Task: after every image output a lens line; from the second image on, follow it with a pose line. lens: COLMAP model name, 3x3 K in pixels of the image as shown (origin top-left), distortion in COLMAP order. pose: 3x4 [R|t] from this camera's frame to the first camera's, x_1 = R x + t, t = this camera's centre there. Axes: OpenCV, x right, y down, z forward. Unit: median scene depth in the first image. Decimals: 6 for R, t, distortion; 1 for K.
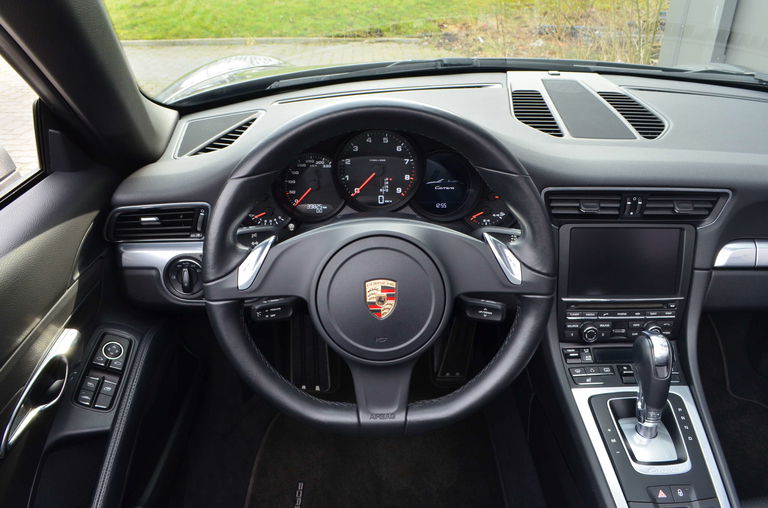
lens RADIAL K [[600.8, 0, 387.4], [0, 600.8, 269.8], [0, 0, 1]] dist [-0.057371, 0.000520]
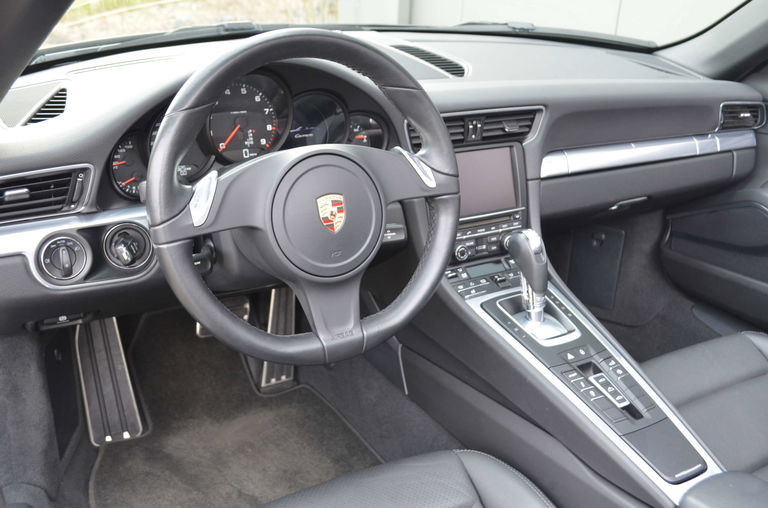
lens RADIAL K [[795.2, 0, 384.5], [0, 795.2, 255.8], [0, 0, 1]] dist [-0.012802, 0.000000]
pose [[0.872170, -0.165185, 0.460470, -0.455398], [0.213839, 0.975311, -0.055155, 0.169237], [-0.439990, 0.146572, 0.885960, -0.208934]]
